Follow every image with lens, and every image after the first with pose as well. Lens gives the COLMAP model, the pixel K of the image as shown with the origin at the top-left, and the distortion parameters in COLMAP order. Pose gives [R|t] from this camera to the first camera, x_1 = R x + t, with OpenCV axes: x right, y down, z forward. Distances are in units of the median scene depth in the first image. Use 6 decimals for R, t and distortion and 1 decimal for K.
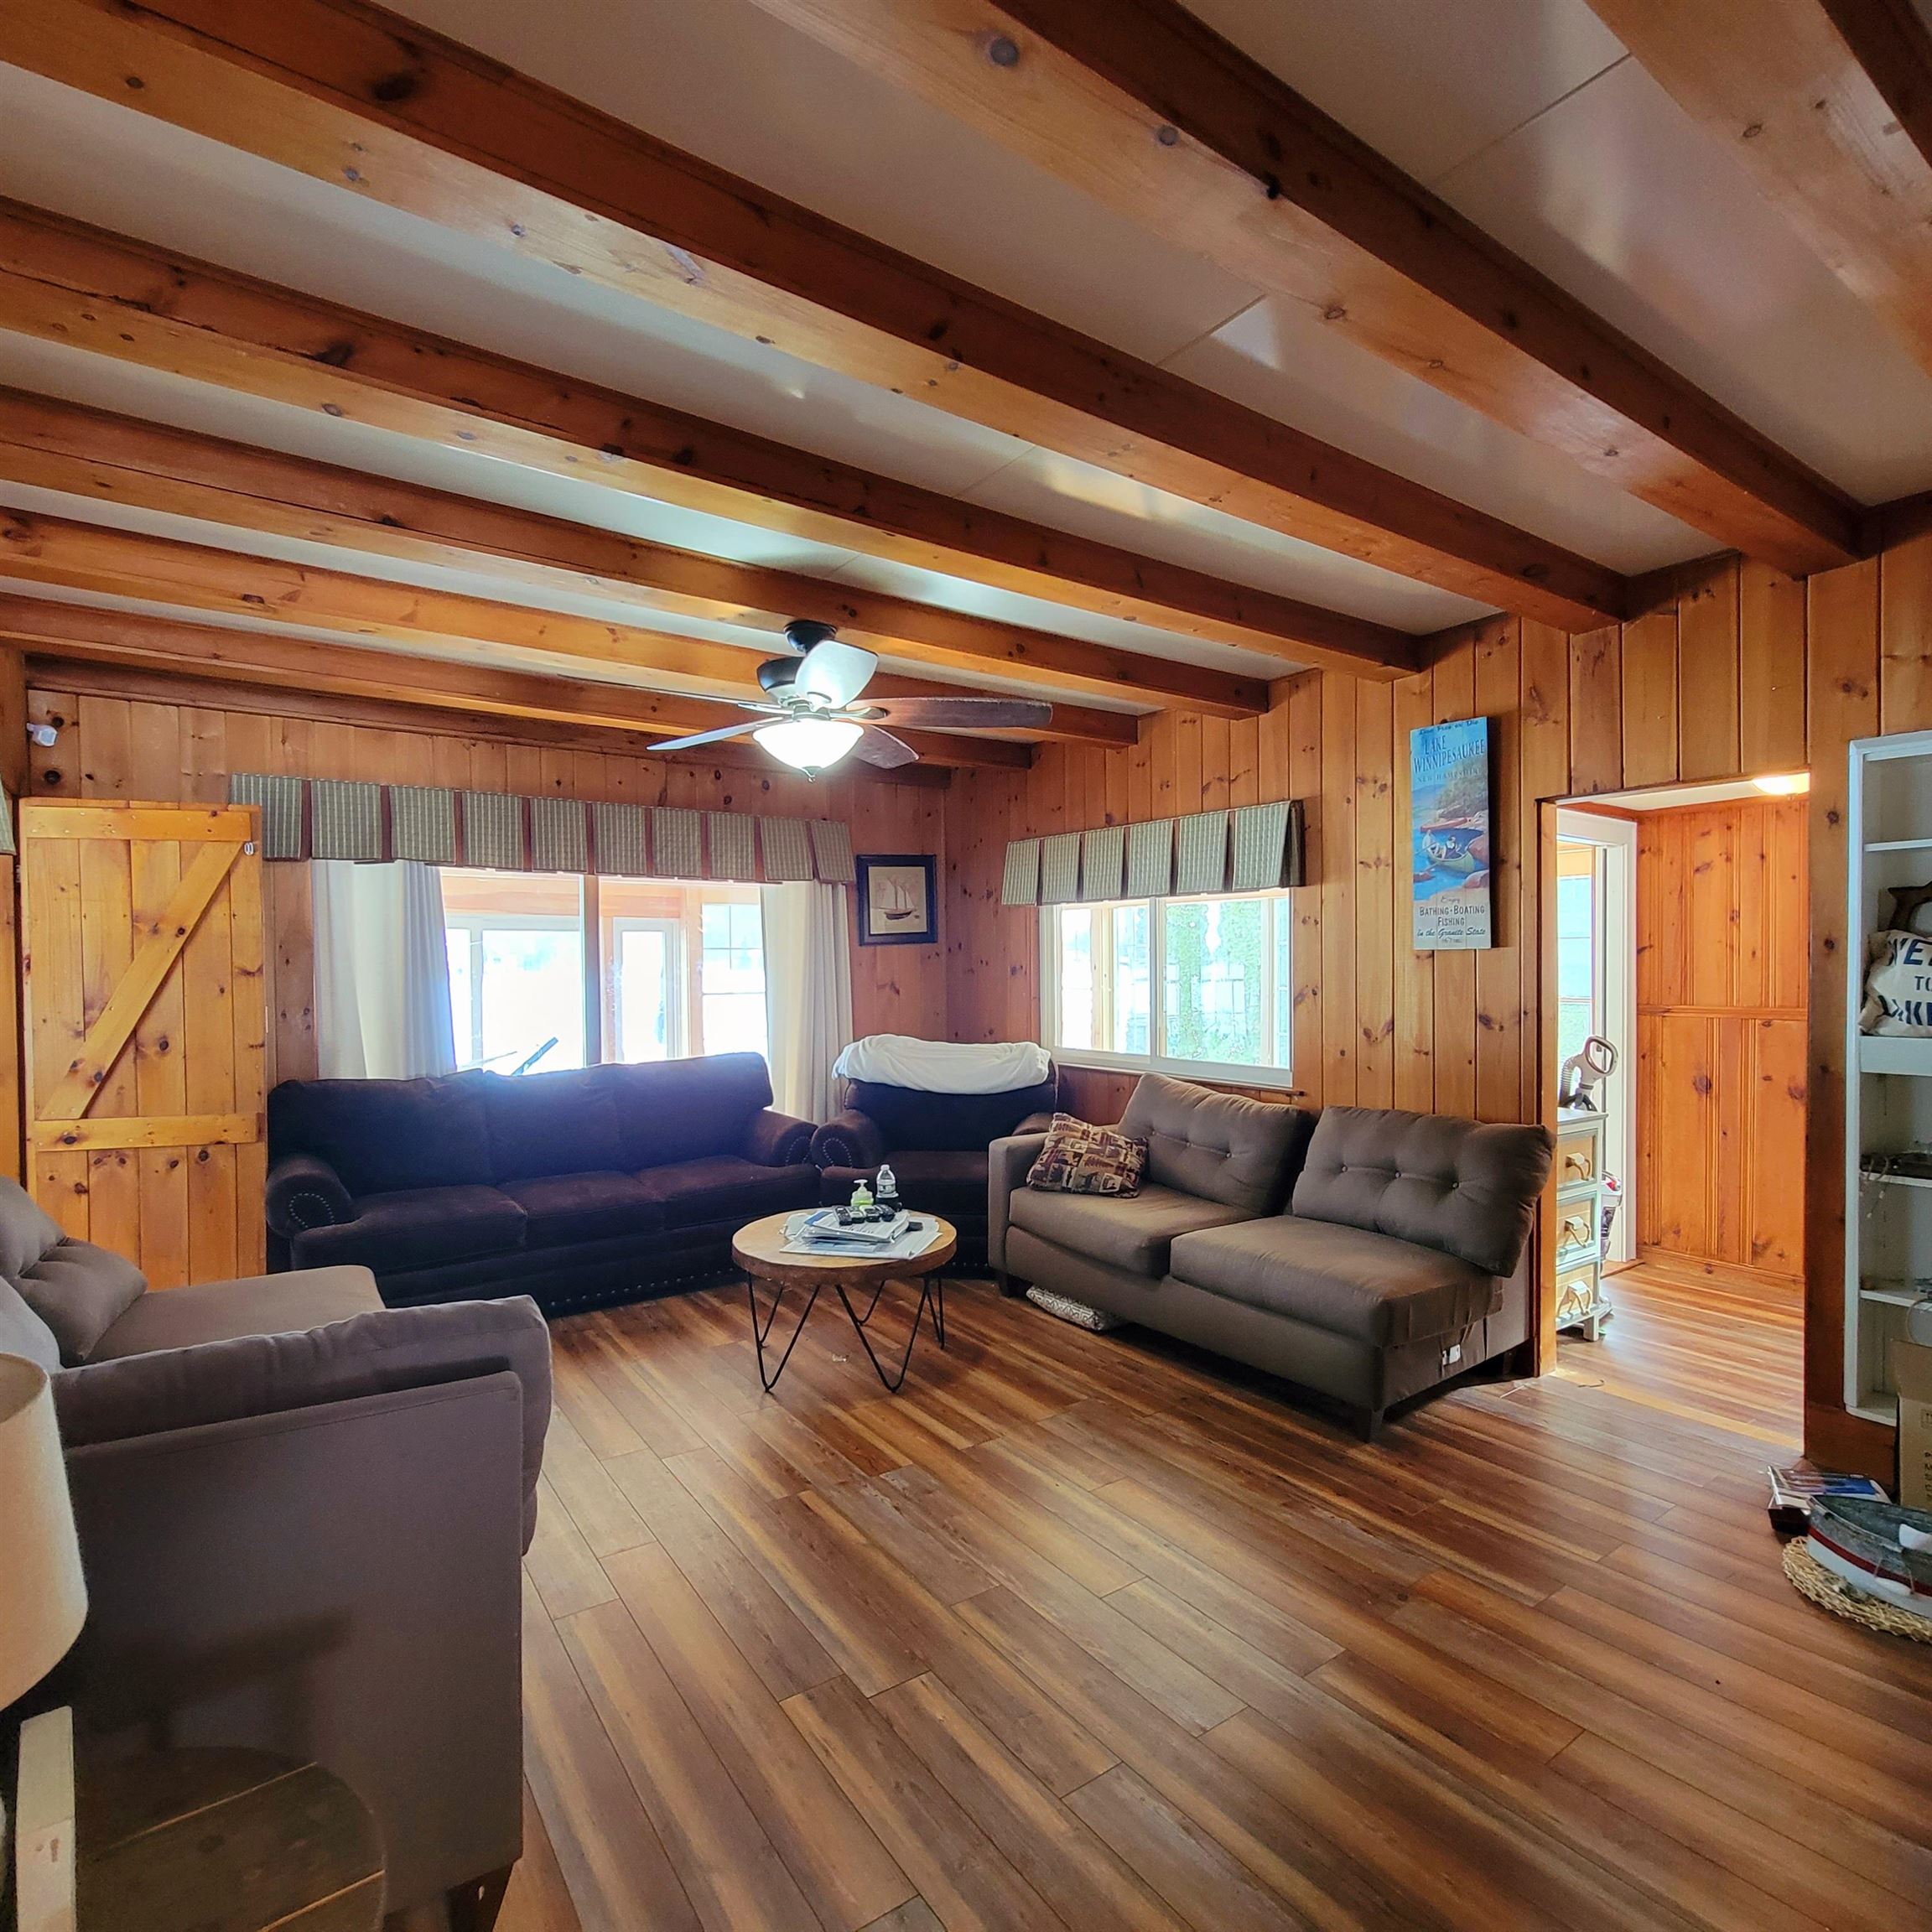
lens RADIAL K [[1050.9, 0, 958.1], [0, 1050.9, 982.6], [0, 0, 1]] dist [-0.006945, 0.001445]
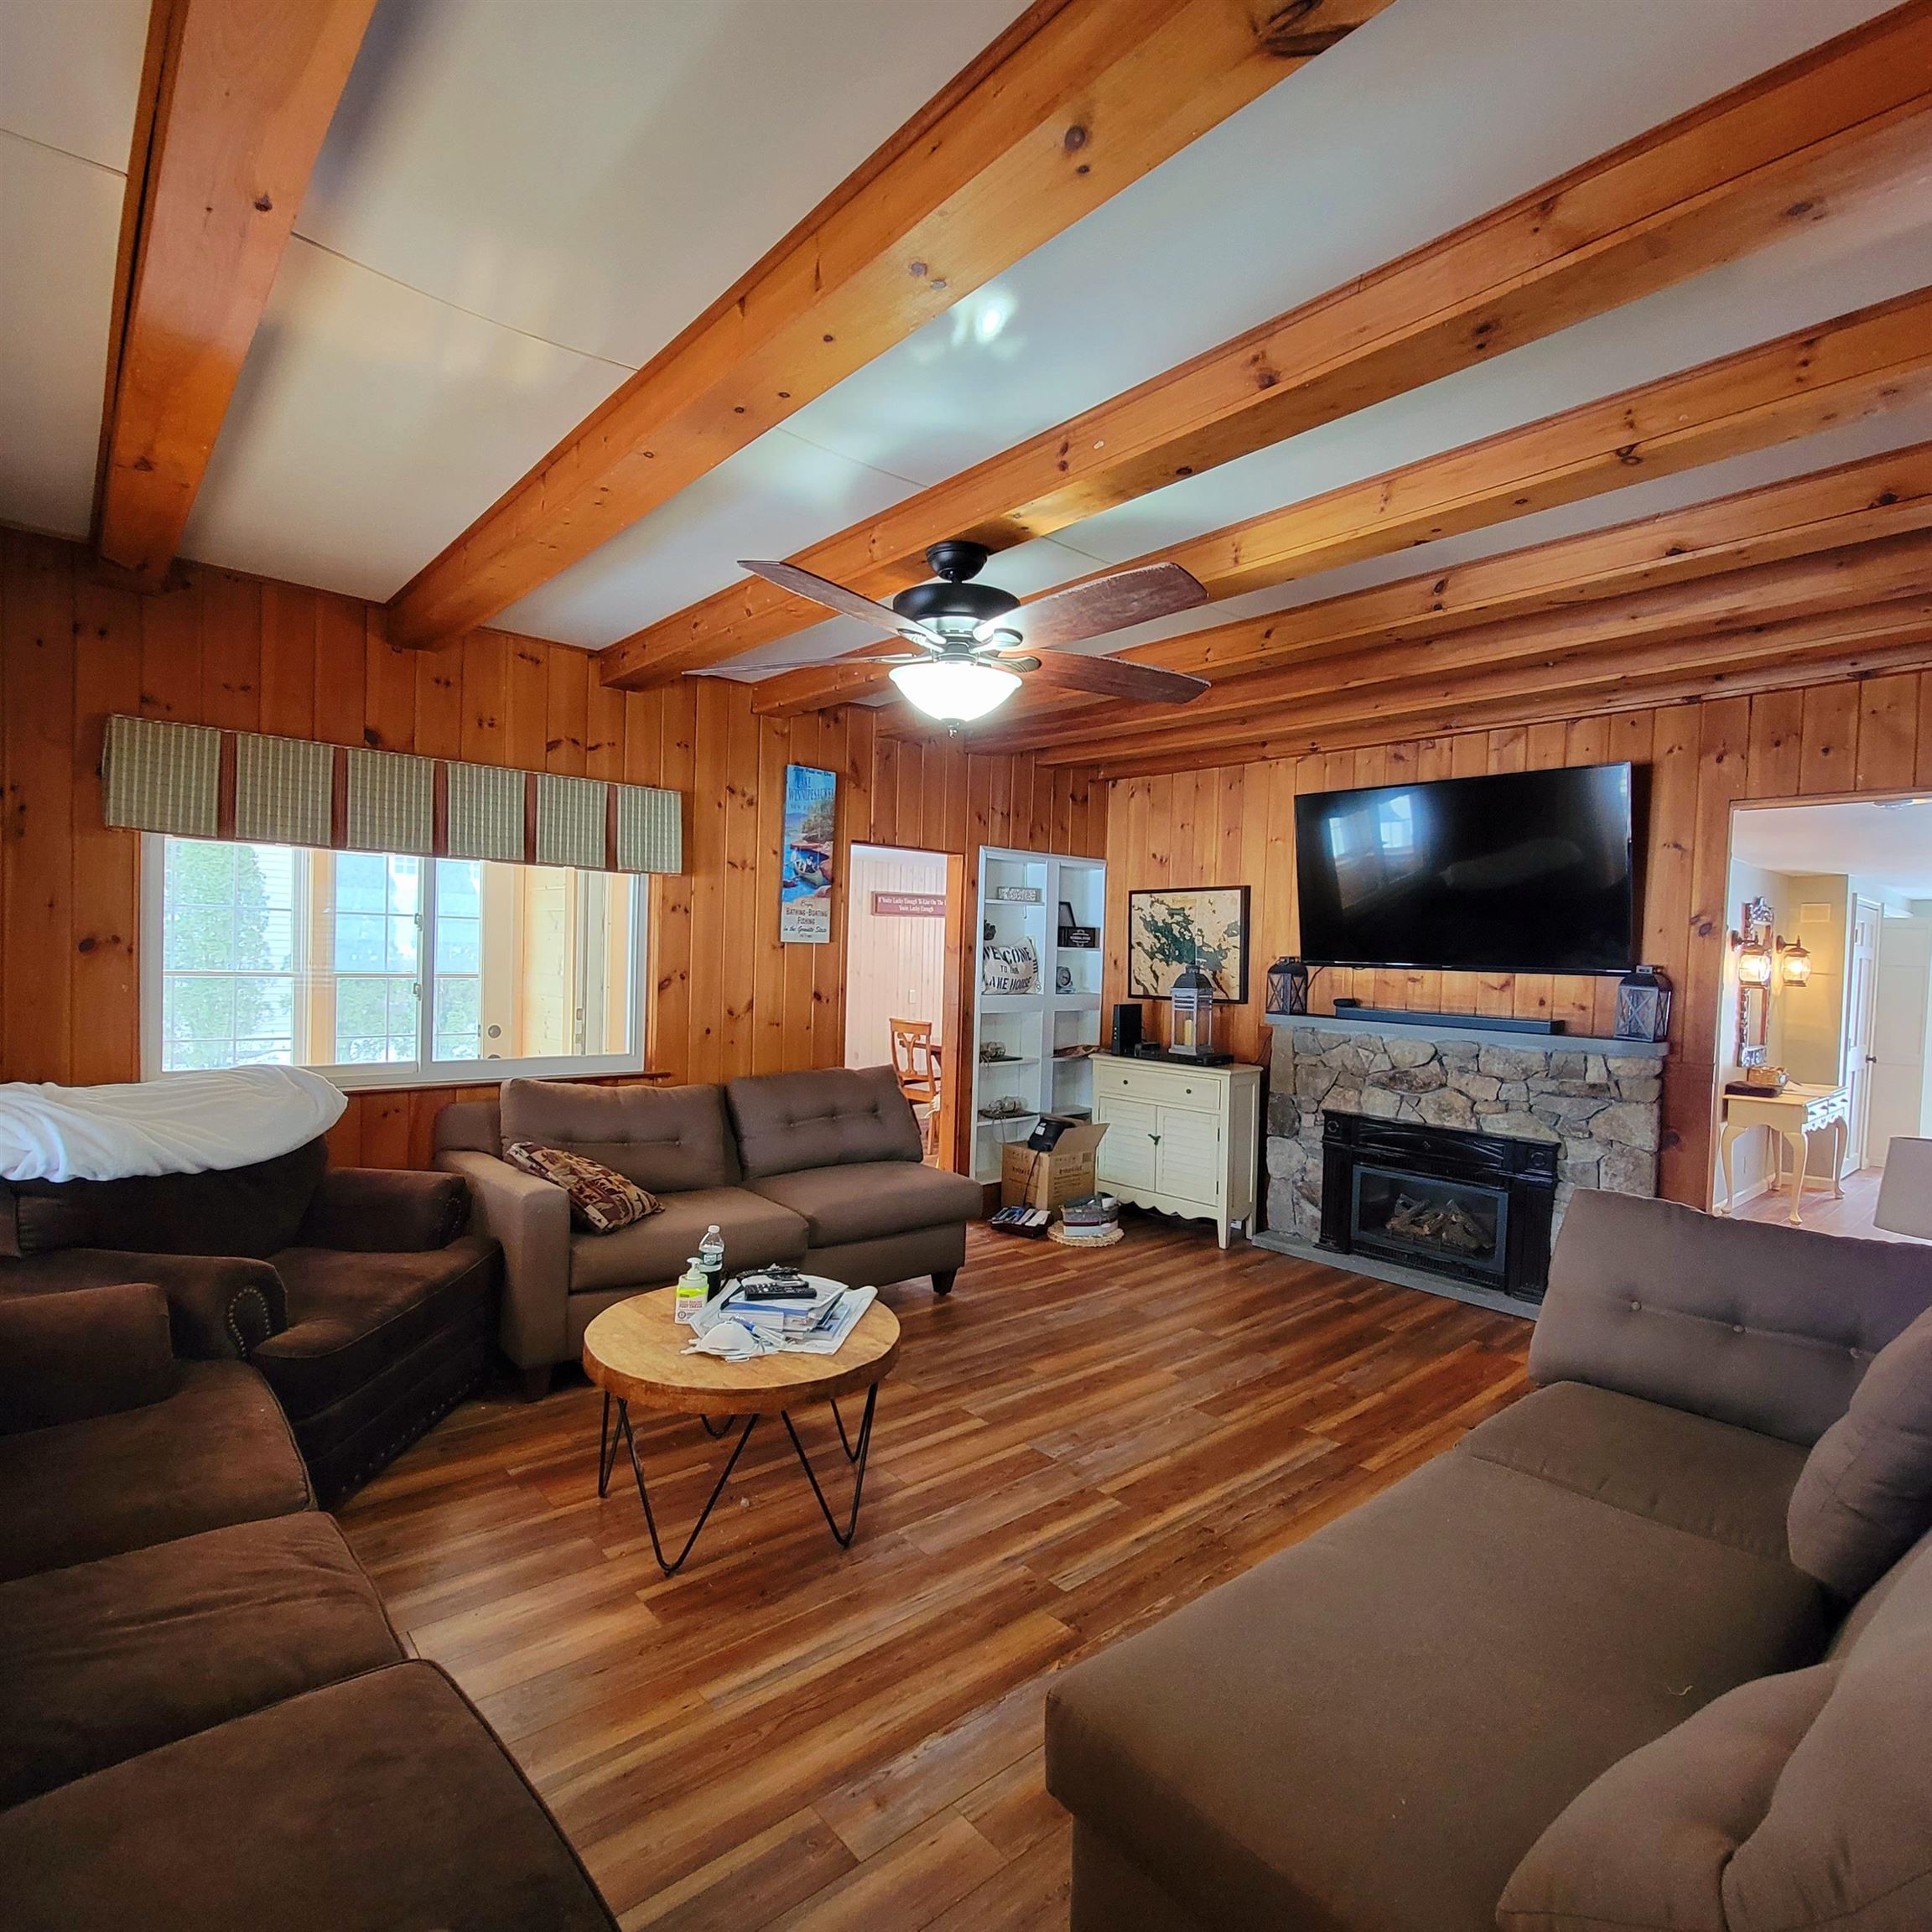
lens RADIAL K [[1050.9, 0, 958.1], [0, 1050.9, 982.6], [0, 0, 1]] dist [-0.006945, 0.001445]
pose [[-0.104708, -0.026071, 0.994161, -0.839691], [-0.011757, 0.999619, 0.024975, -0.016490], [-0.994434, -0.009073, -0.104974, 0.939566]]
